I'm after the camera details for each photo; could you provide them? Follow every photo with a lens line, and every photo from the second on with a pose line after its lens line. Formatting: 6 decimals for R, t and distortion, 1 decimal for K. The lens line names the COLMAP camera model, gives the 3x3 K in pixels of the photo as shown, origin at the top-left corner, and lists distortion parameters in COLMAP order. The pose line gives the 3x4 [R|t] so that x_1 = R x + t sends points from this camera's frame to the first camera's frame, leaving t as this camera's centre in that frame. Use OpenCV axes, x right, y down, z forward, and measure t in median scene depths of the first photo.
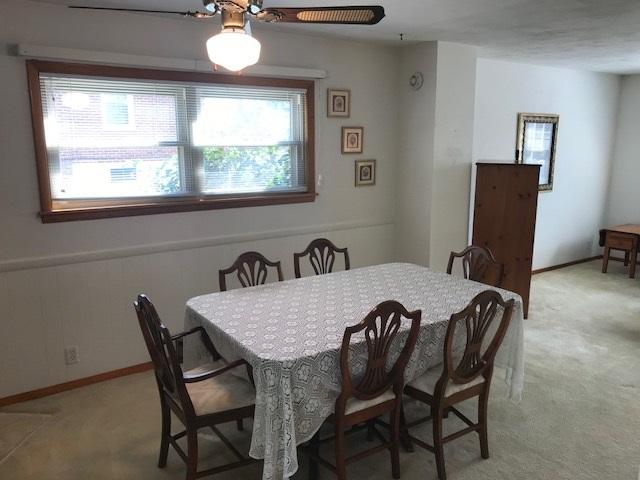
lens RADIAL K [[522.3, 0, 317.5], [0, 522.3, 244.0], [0, 0, 1]] dist [0.016313, -0.038306]
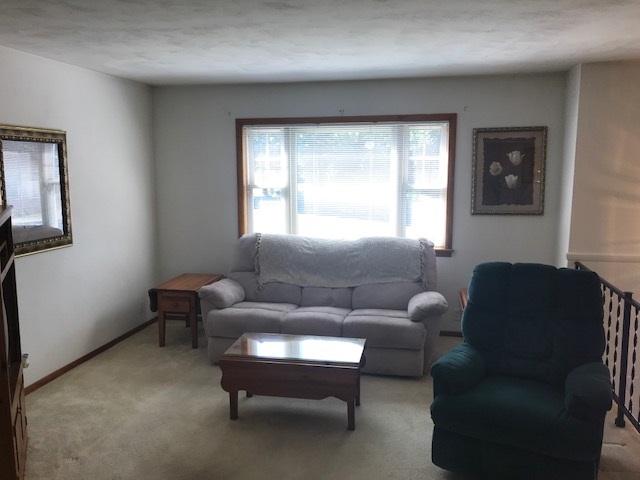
lens RADIAL K [[522.3, 0, 321.1], [0, 522.3, 240.3], [0, 0, 1]] dist [0.016313, -0.038306]
pose [[0.720280, -0.097137, 0.686848, 0.226451], [0.135660, 0.990753, -0.002146, -0.063717], [-0.680289, 0.094723, 0.726798, 0.309673]]
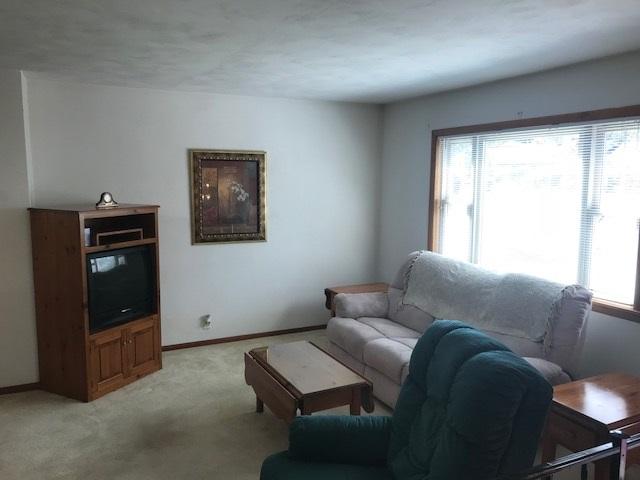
lens RADIAL K [[522.3, 0, 318.1], [0, 522.3, 239.8], [0, 0, 1]] dist [0.016313, -0.038306]
pose [[0.988069, 0.022850, -0.152305, 0.681591], [-0.033618, 0.997084, -0.068504, -0.049513], [0.150296, 0.072806, 0.985957, 0.190129]]
